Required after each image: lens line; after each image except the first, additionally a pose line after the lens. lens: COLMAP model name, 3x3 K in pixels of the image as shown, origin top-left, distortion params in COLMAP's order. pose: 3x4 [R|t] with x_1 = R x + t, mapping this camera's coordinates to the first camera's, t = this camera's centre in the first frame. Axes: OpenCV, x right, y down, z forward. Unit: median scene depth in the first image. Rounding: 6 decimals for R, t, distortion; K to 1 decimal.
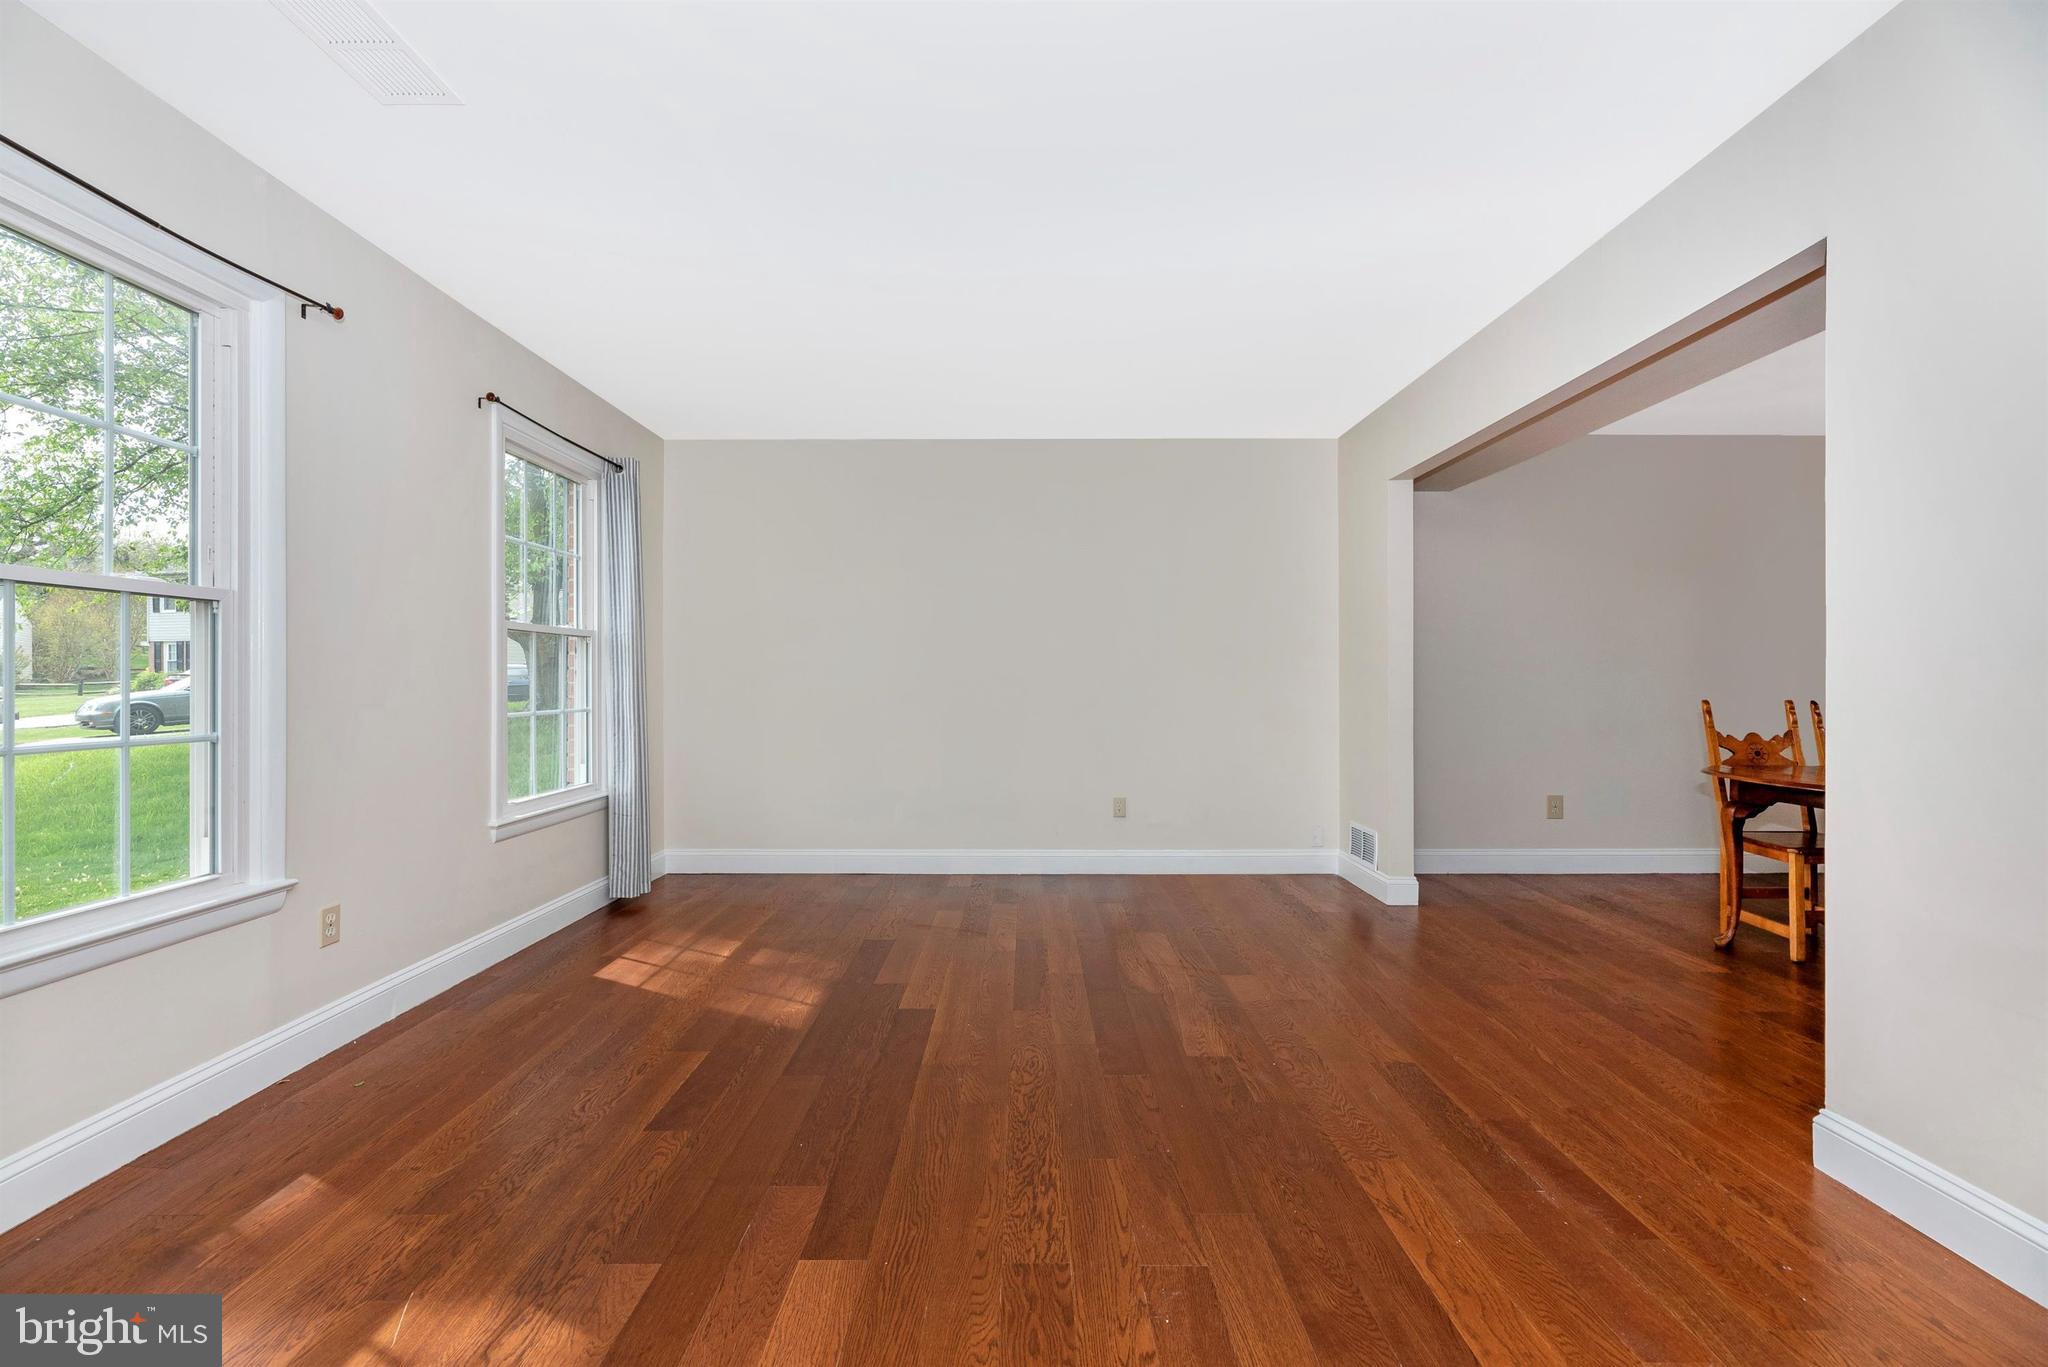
lens RADIAL K [[832.4, 0, 1019.6], [0, 832.4, 678.8], [0, 0, 1]] dist [-0.000923, 0.000008]
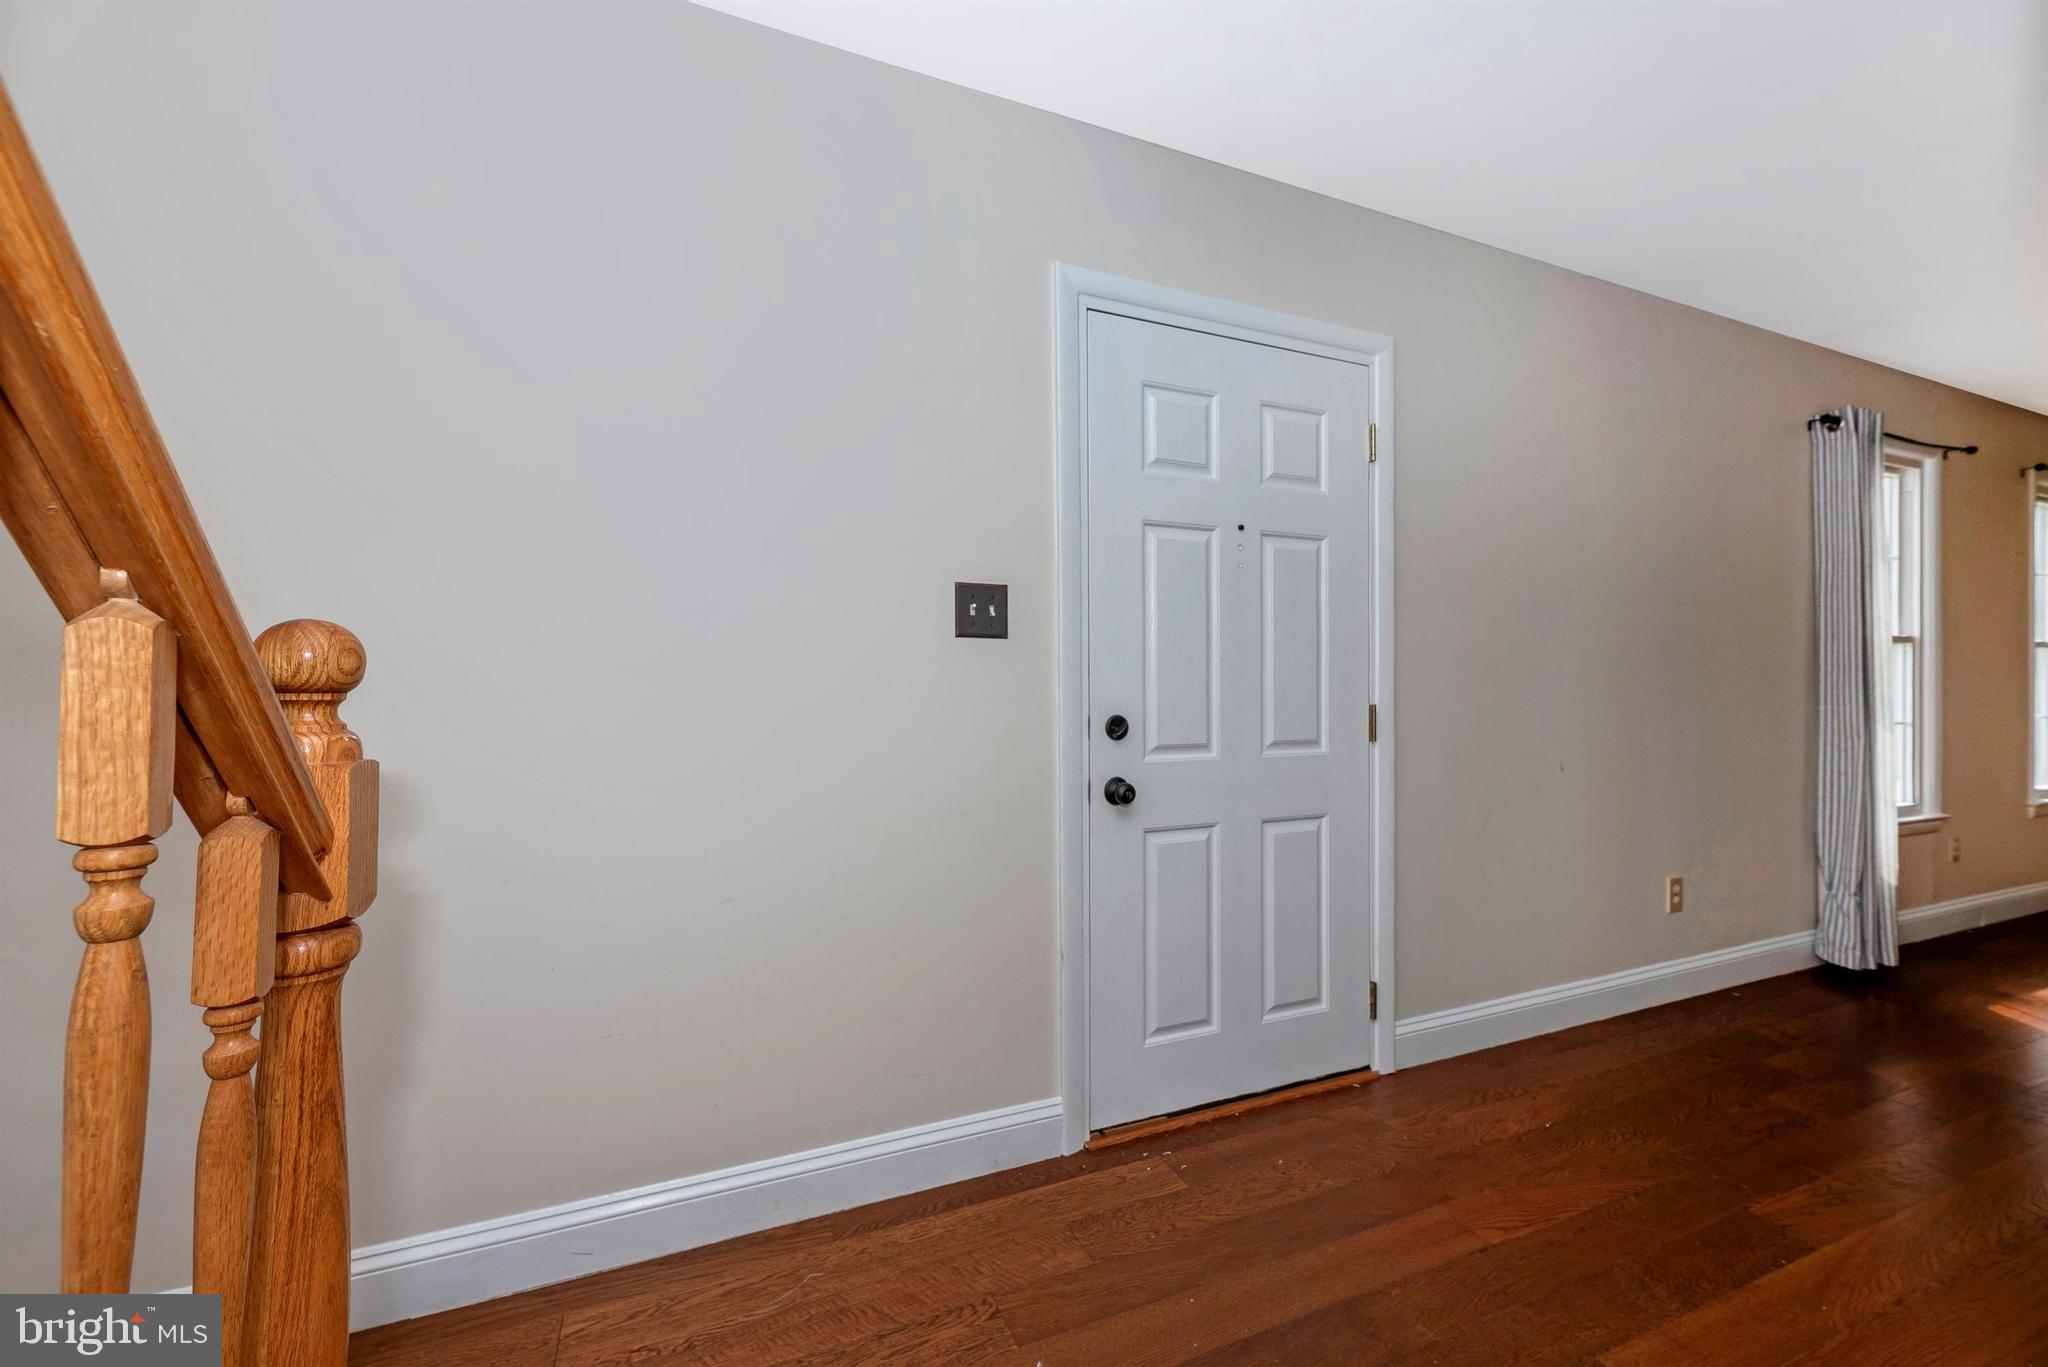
lens RADIAL K [[1009.6, 0, 980.9], [0, 1009.6, 690.4], [0, 0, 1]] dist [0.002861, -0.000395]
pose [[0.466819, 0.003879, -0.884344, -0.006630], [-0.003958, 0.999990, 0.002297, 0.001814], [0.884344, 0.002428, 0.466830, -0.574024]]
